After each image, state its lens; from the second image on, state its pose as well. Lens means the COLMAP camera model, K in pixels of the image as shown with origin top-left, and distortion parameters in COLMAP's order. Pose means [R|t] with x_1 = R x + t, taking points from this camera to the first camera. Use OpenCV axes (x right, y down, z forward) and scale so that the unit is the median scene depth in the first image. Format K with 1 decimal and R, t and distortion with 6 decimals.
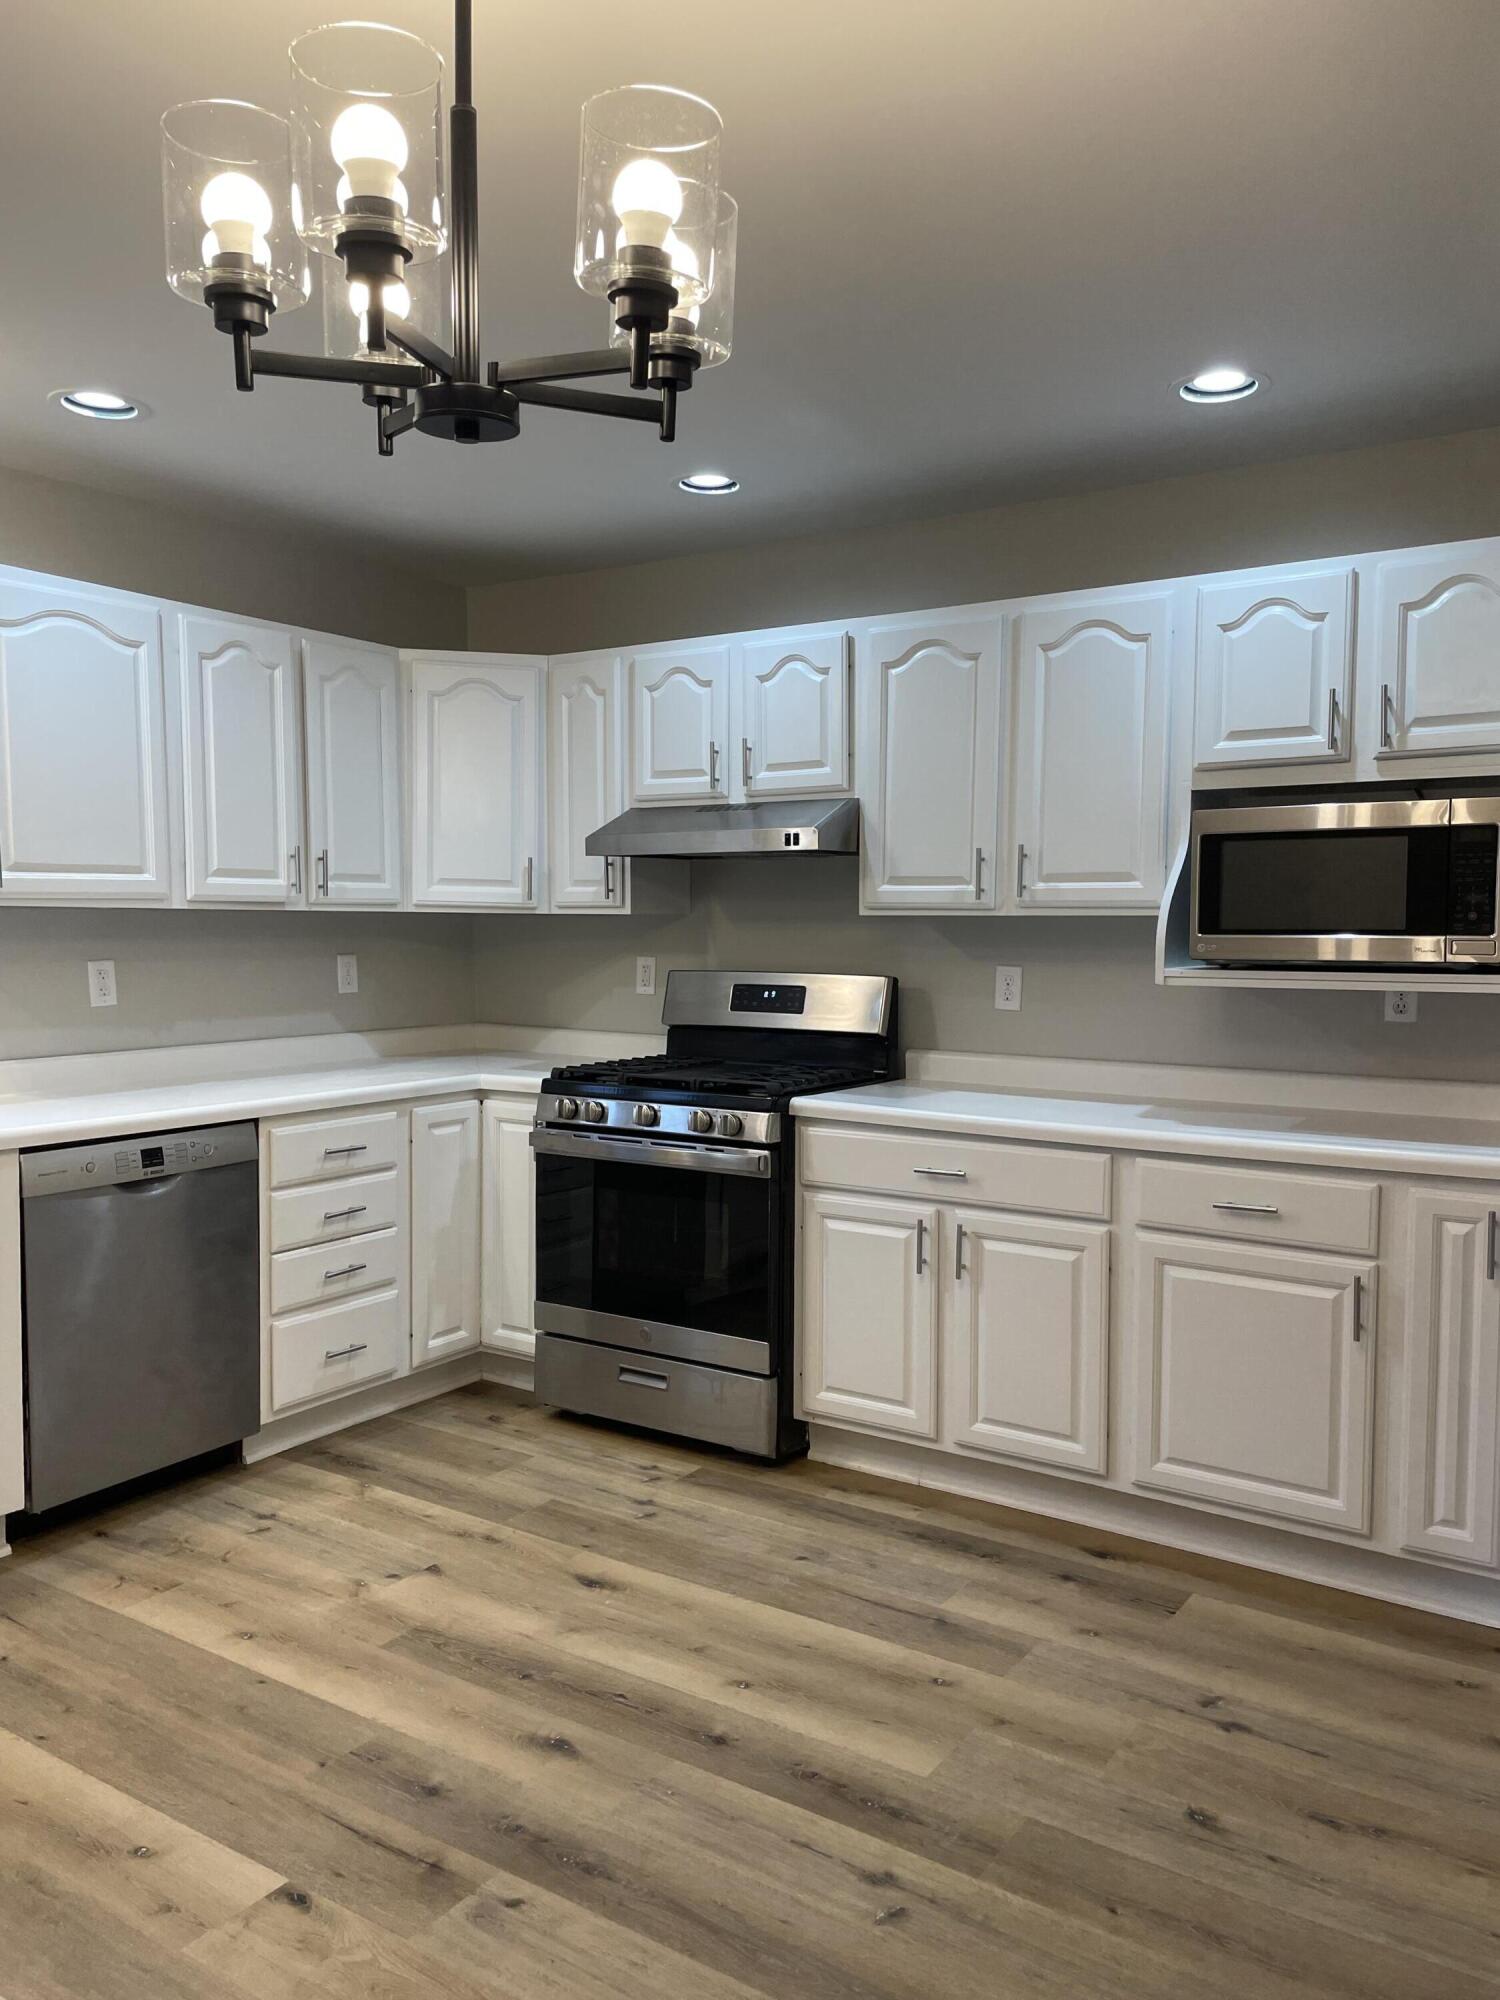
lens RADIAL K [[1499.8, 0, 752.0], [0, 1499.8, 1021.0], [0, 0, 1]] dist [0.095781, -0.122928]
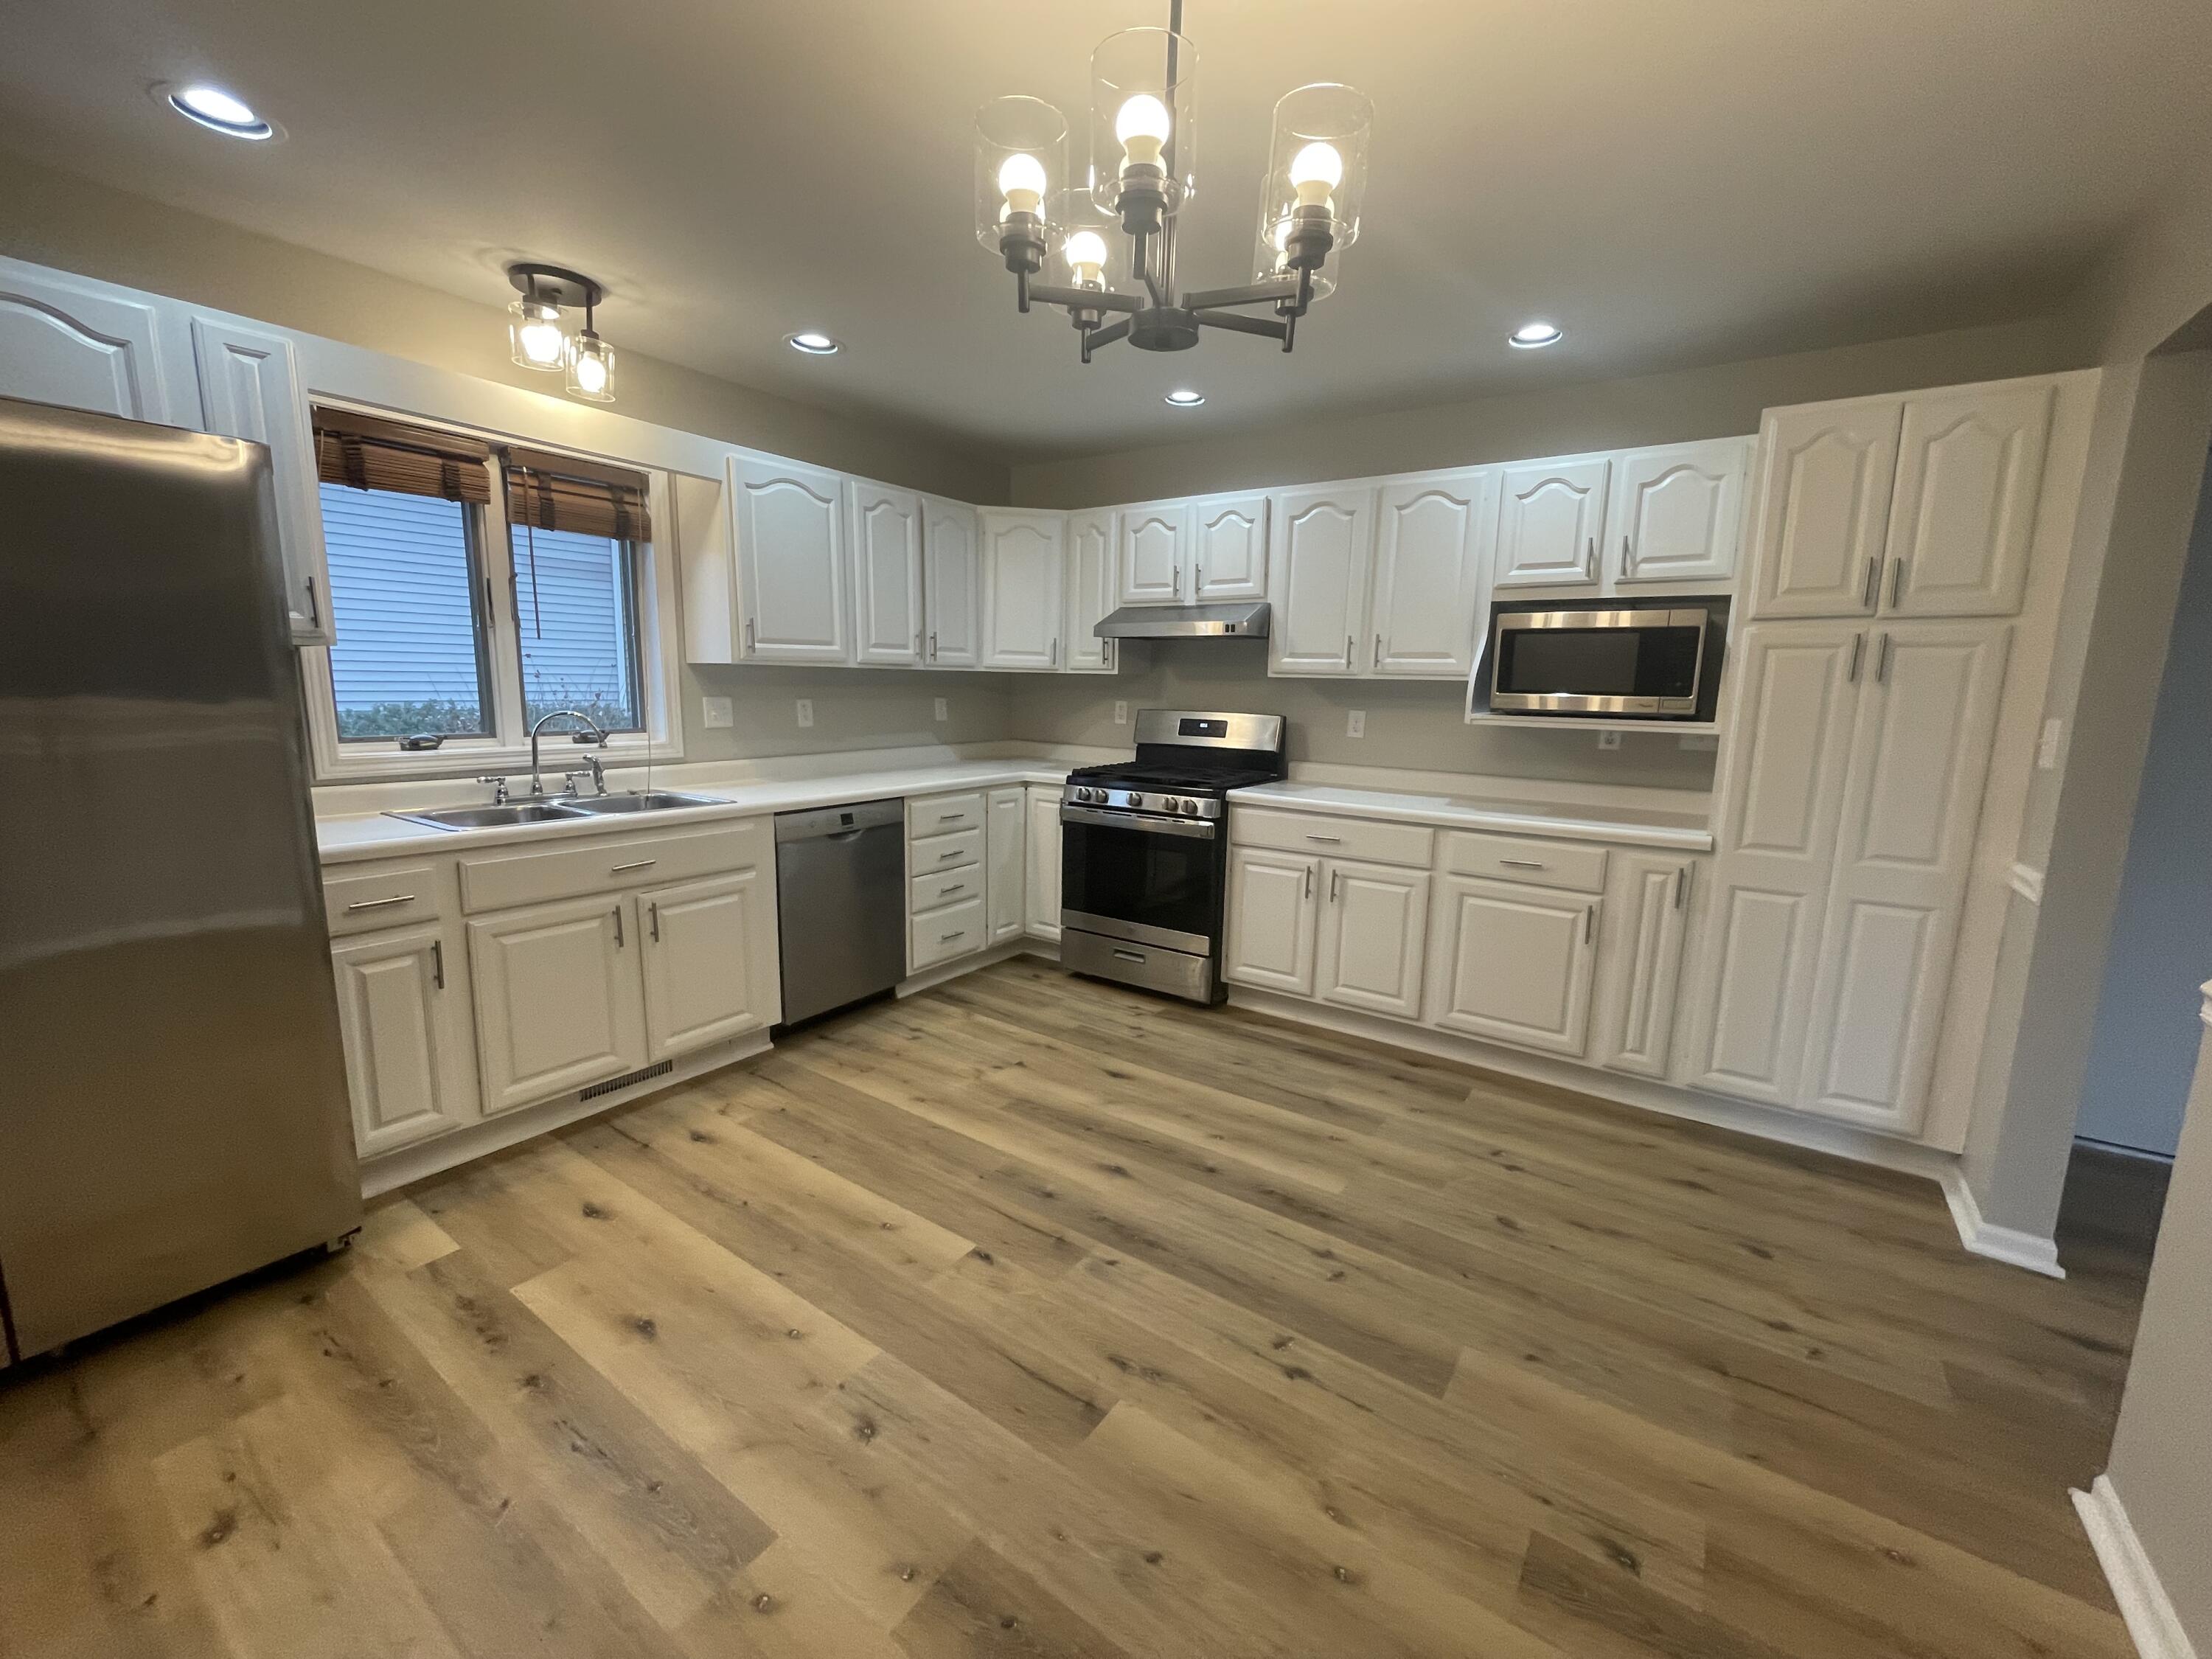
lens RADIAL K [[888.1, 0, 1107.8], [0, 888.1, 830.4], [0, 0, 1]] dist [-0.002546, -0.000386]
pose [[0.999677, 0.018417, -0.017490, -0.097364], [-0.016540, 0.994645, 0.102020, -0.001600], [0.019275, -0.101698, 0.994629, 0.041623]]
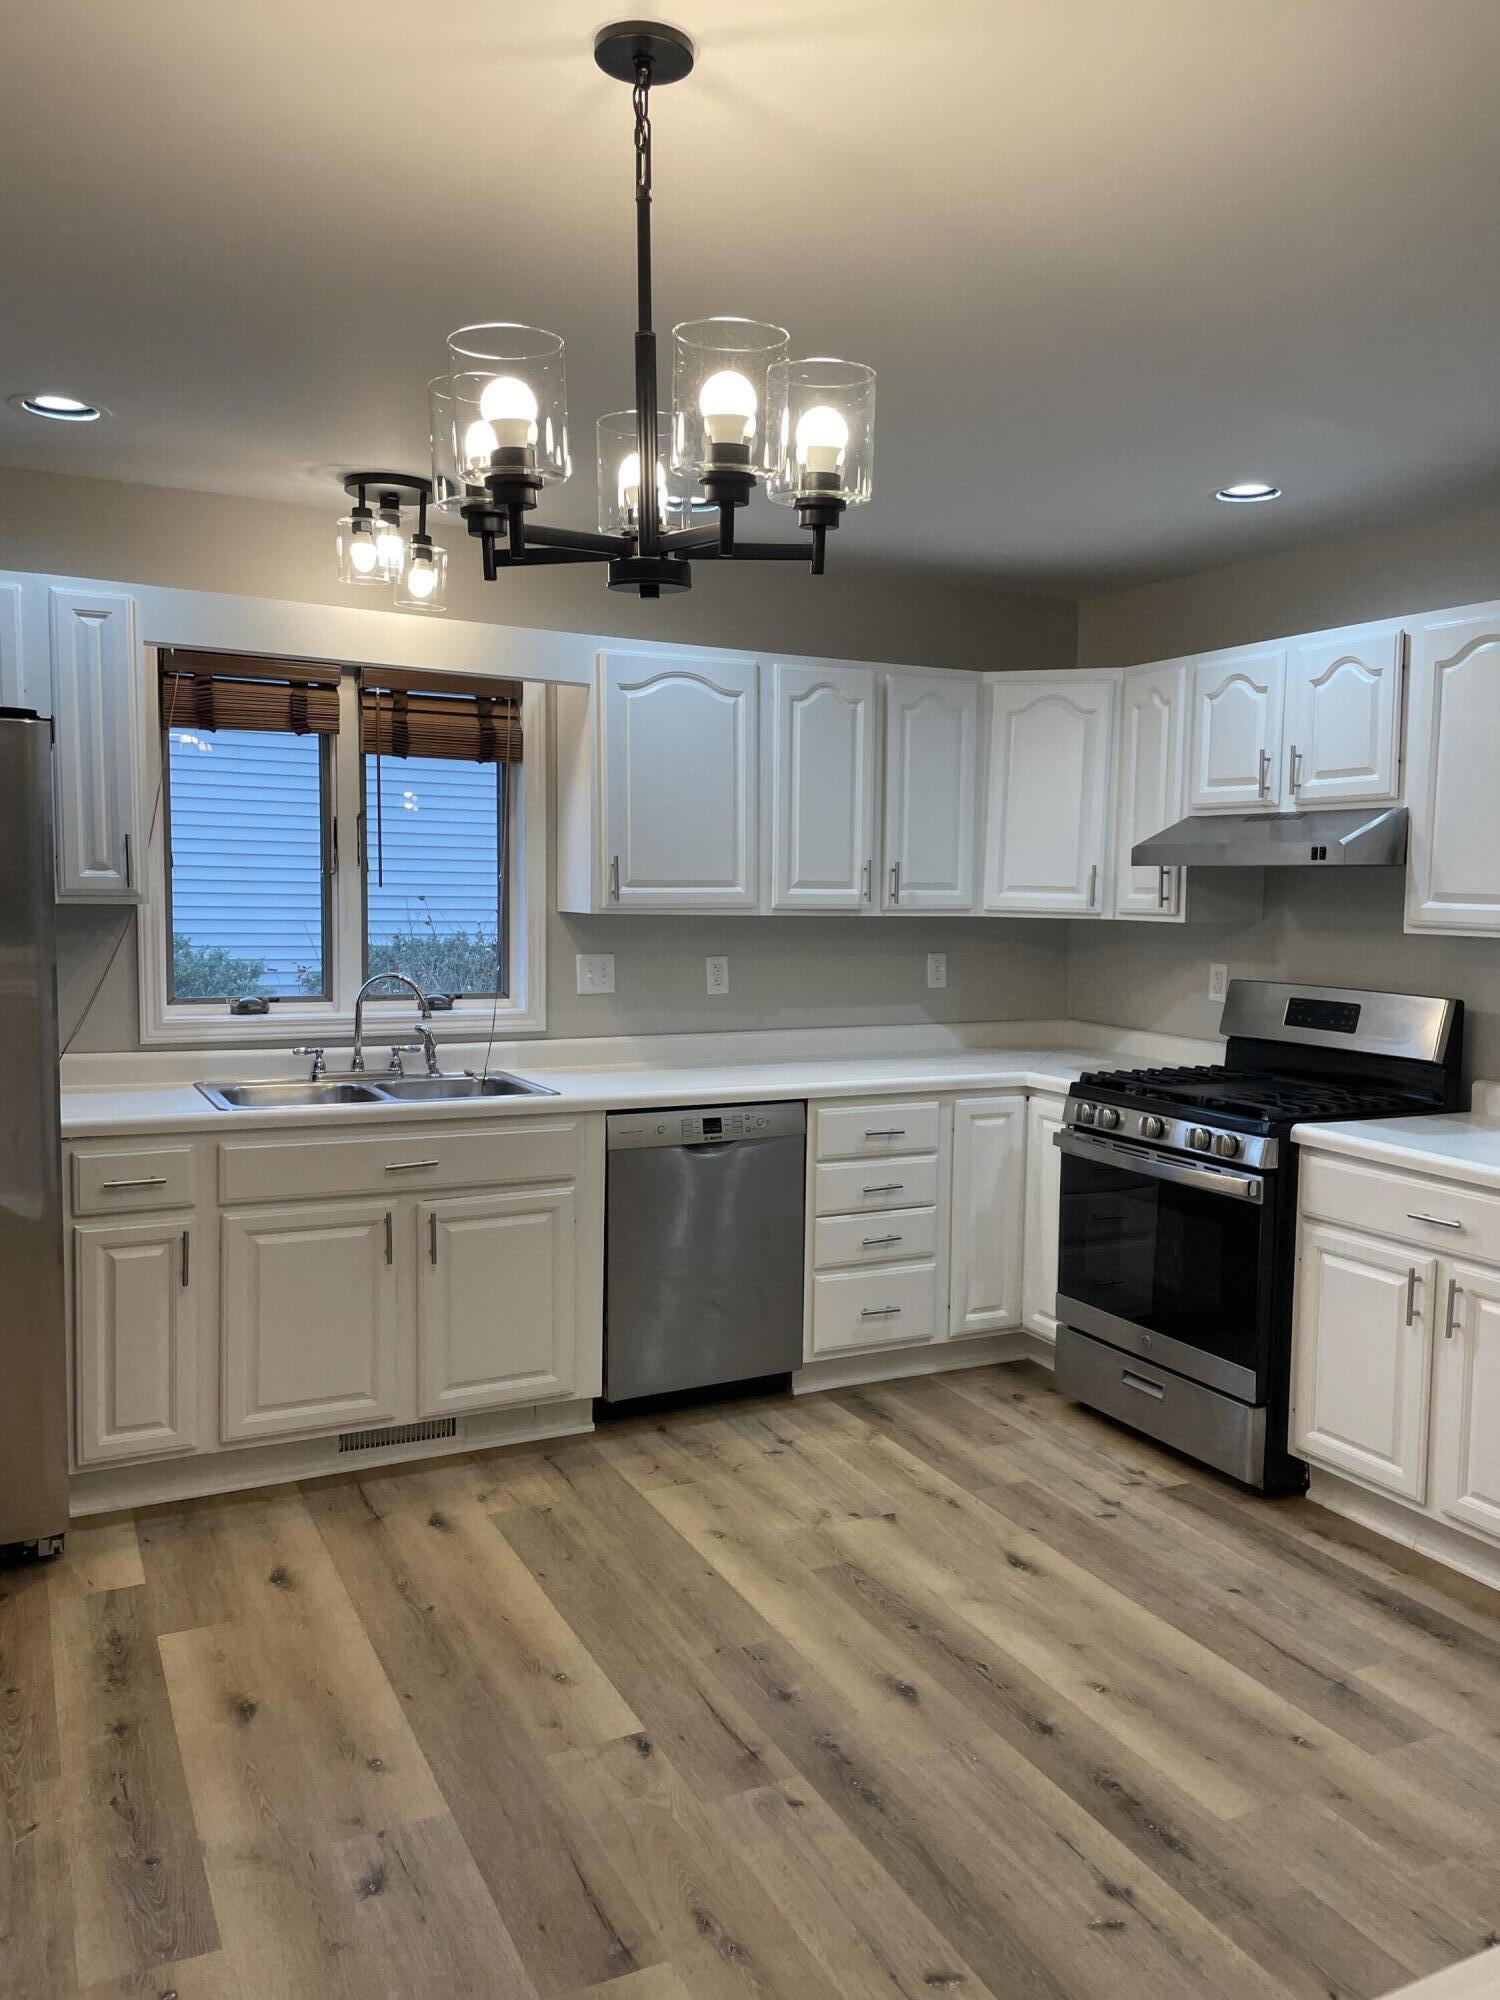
lens RADIAL K [[1499.8, 0, 773.3], [0, 1499.8, 1013.9], [0, 0, 1]] dist [0.095781, -0.122928]
pose [[0.871718, 0.052471, -0.487191, 0.233749], [-0.044379, 0.998618, 0.028146, -0.036213], [0.487994, -0.002914, 0.872842, -0.014707]]
